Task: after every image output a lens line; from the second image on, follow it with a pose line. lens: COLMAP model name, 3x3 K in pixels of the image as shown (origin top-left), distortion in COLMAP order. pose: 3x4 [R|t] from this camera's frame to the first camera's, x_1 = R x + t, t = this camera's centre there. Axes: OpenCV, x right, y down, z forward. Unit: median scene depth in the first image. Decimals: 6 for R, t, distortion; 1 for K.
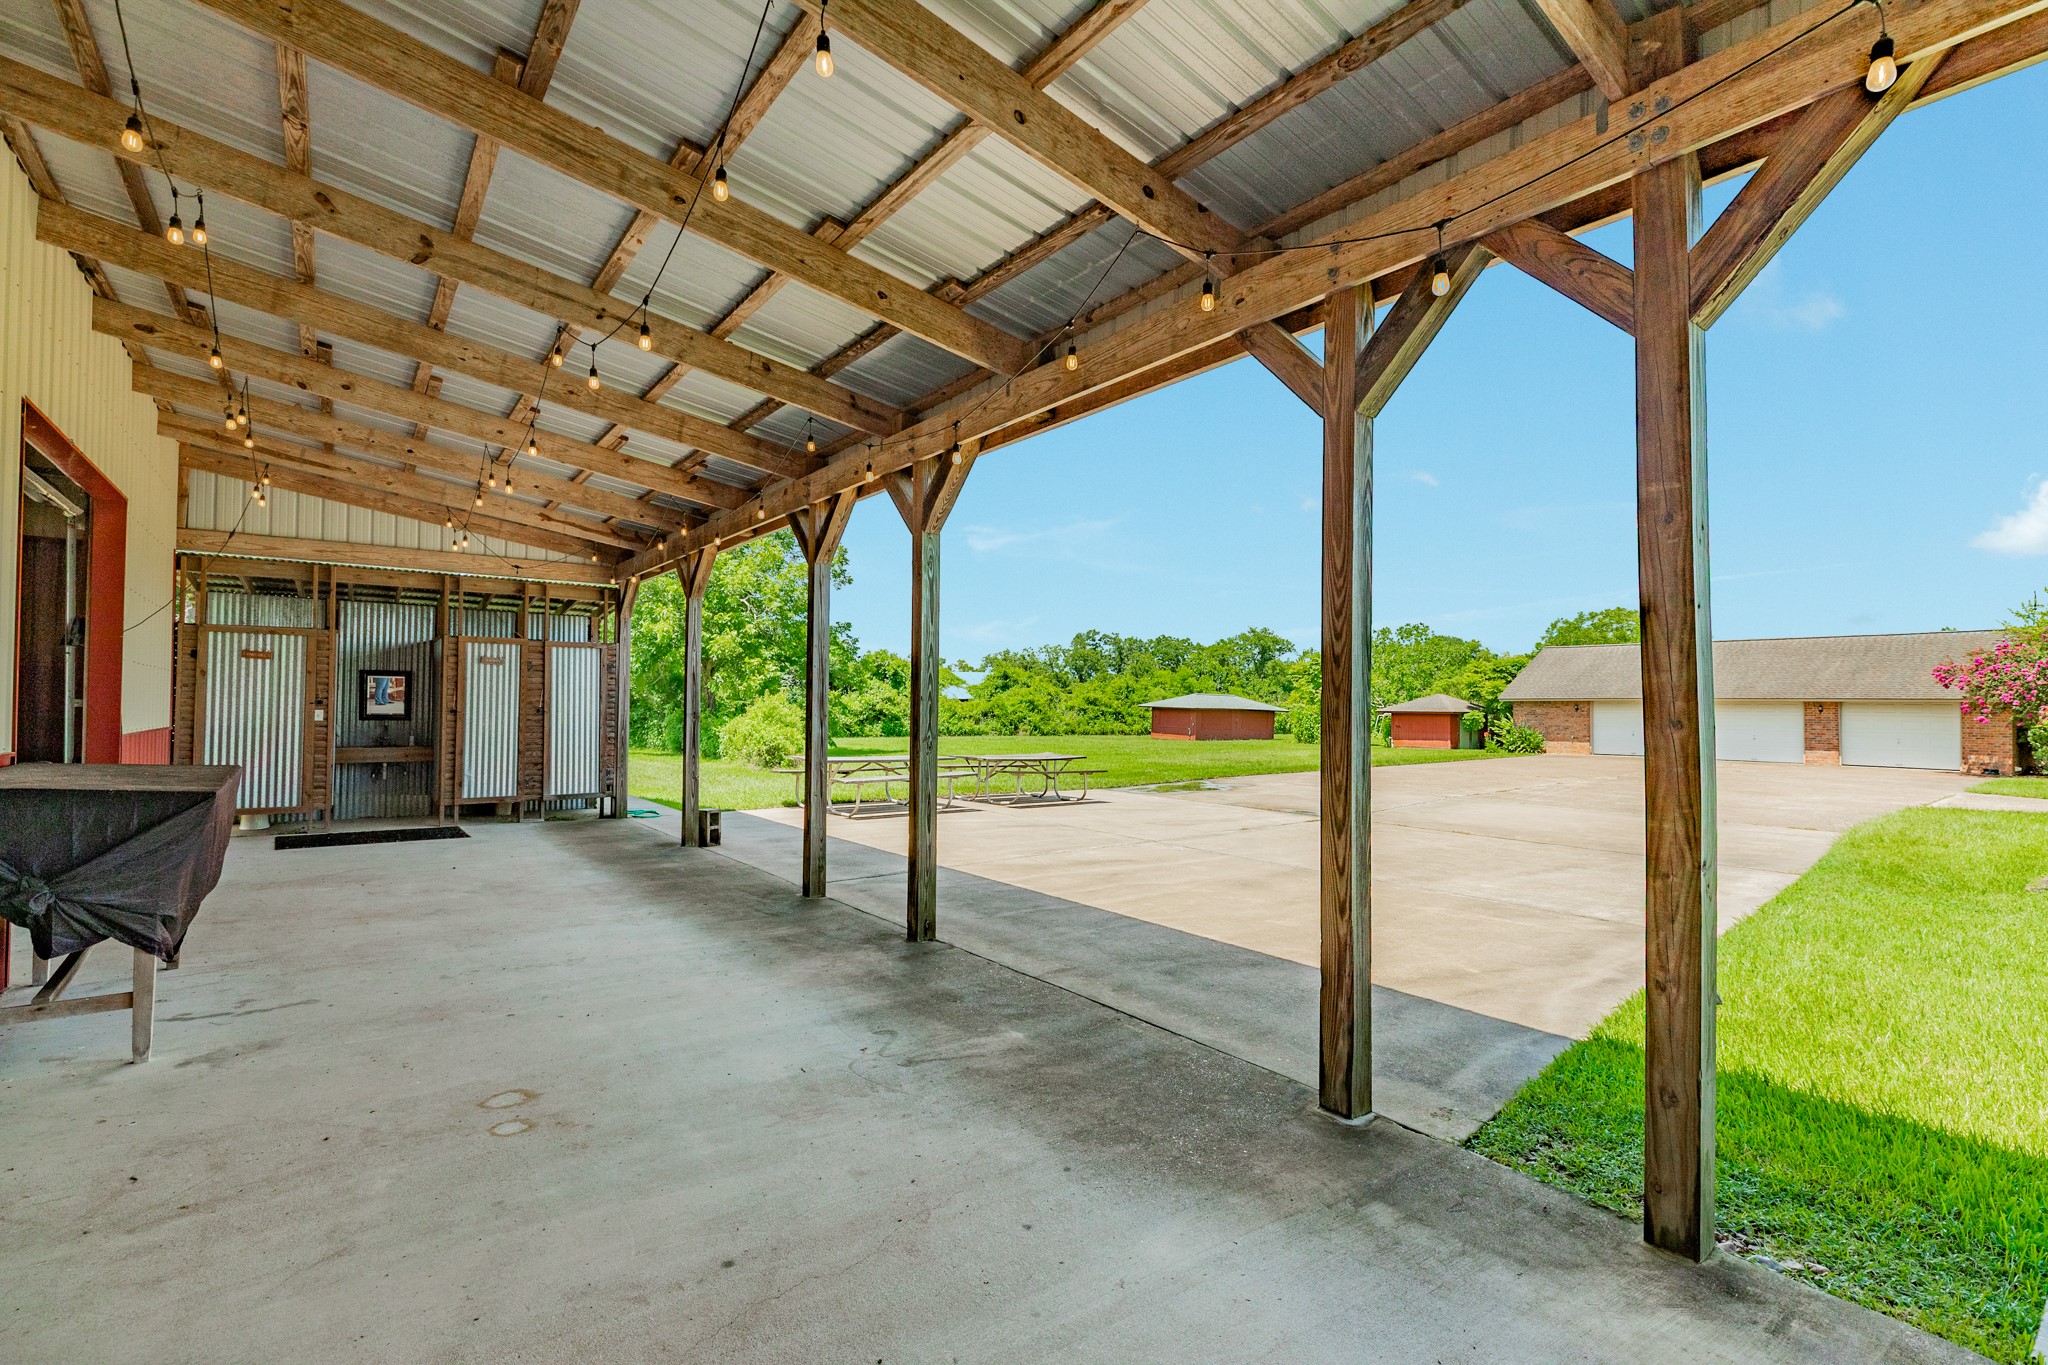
lens RADIAL K [[943.3, 0, 1035.0], [0, 943.3, 686.0], [0, 0, 1]] dist [0.004960, 0.000315]
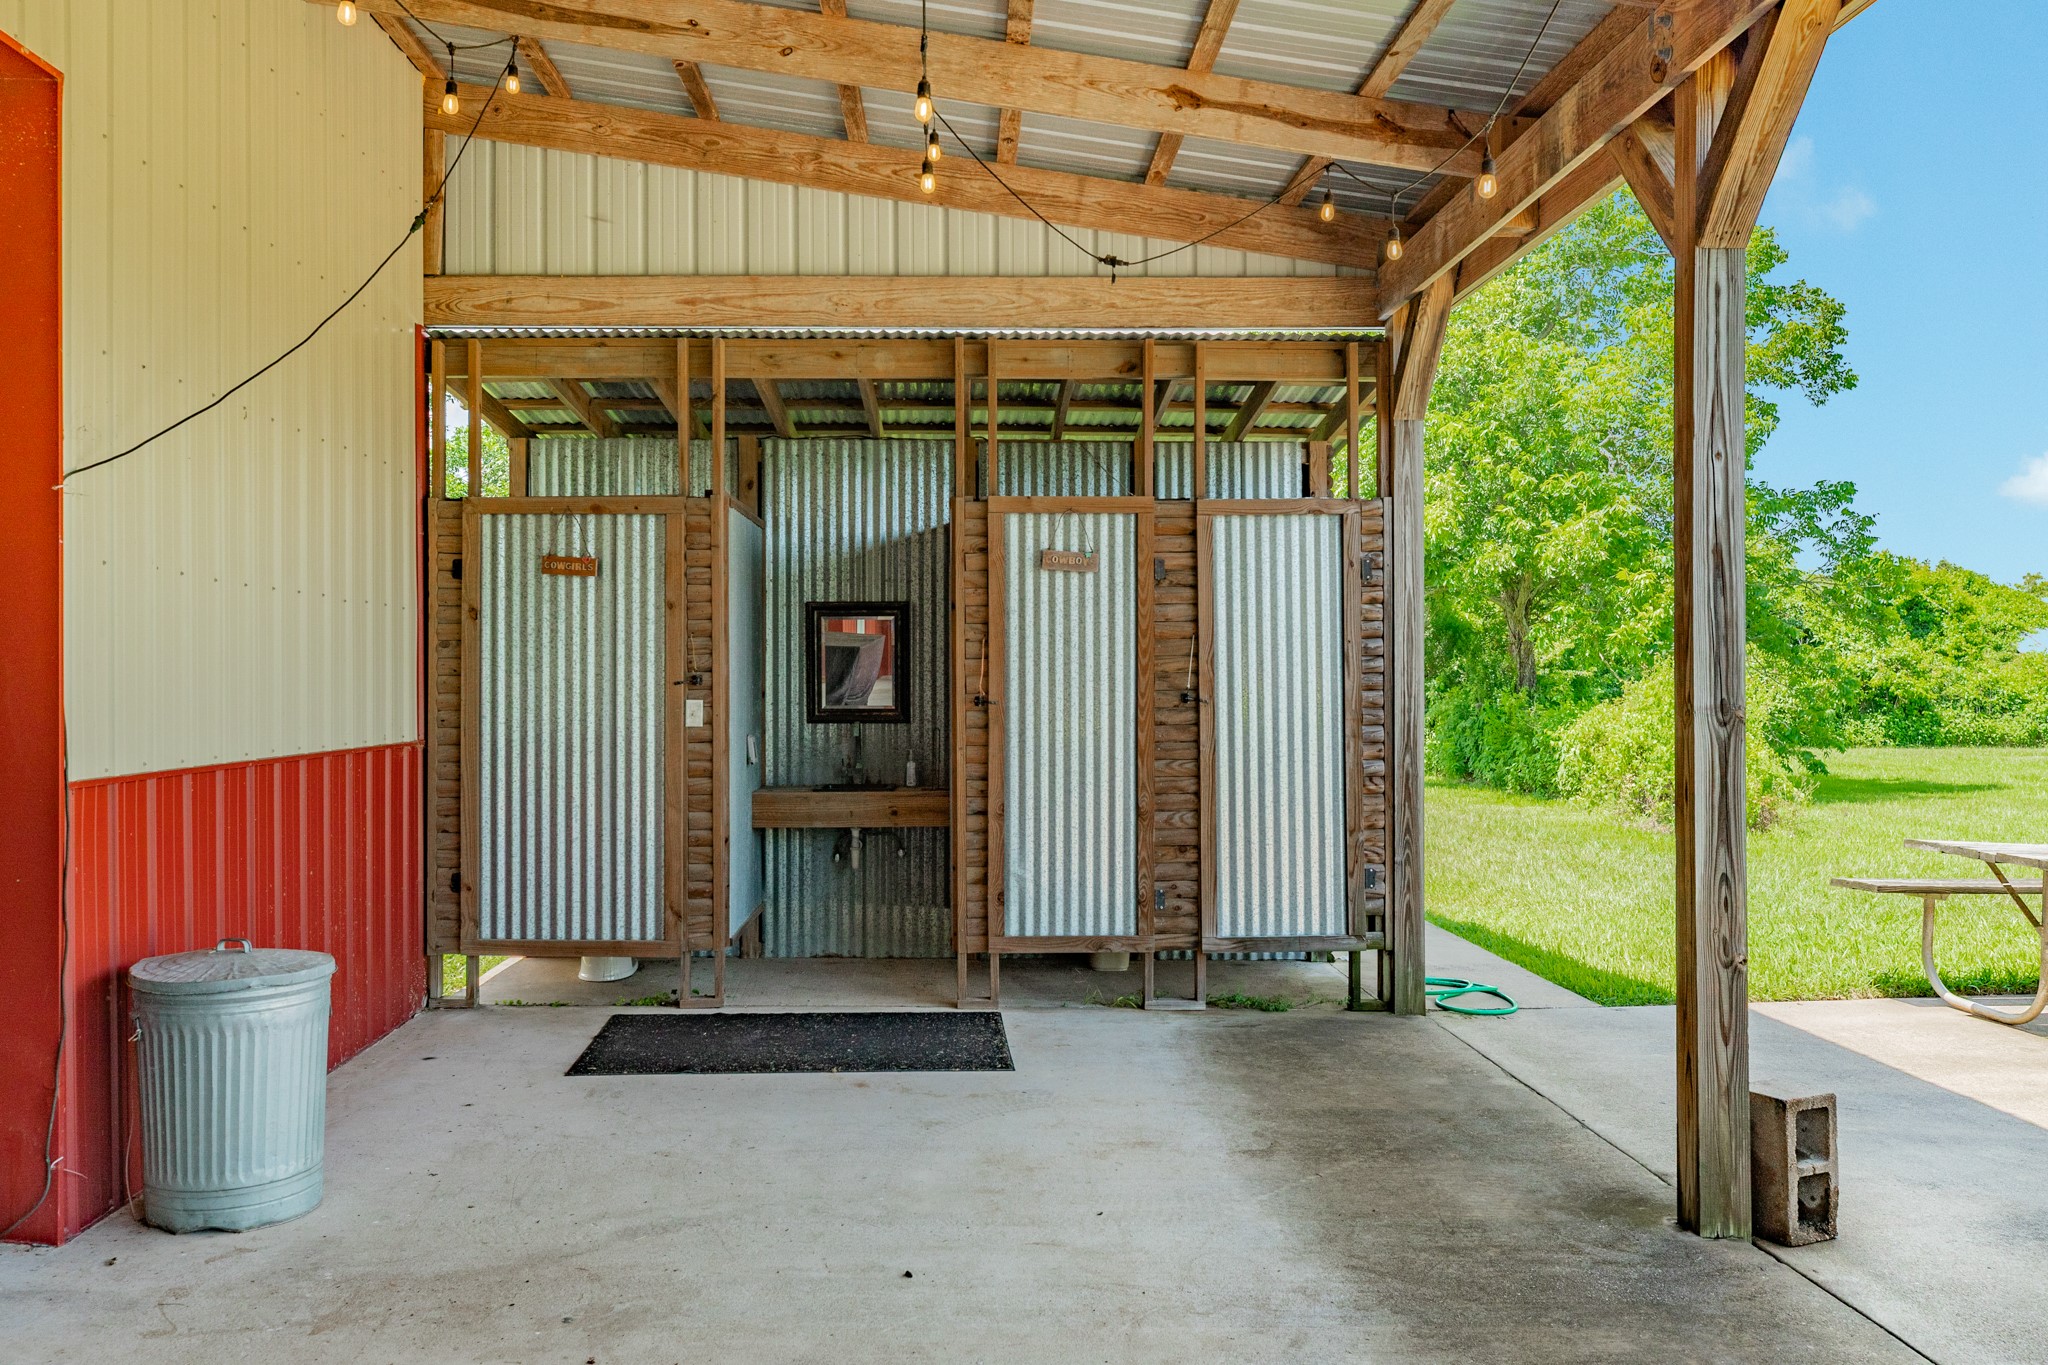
lens RADIAL K [[1657.2, 0, 1025.9], [0, 1657.2, 684.2], [0, 0, 1]] dist [0.008672, -0.000820]
pose [[0.829064, -0.011644, -0.559033, -0.233737], [0.023816, 0.999611, 0.014500, 0.011009], [0.558647, -0.025335, 0.829019, 0.464283]]
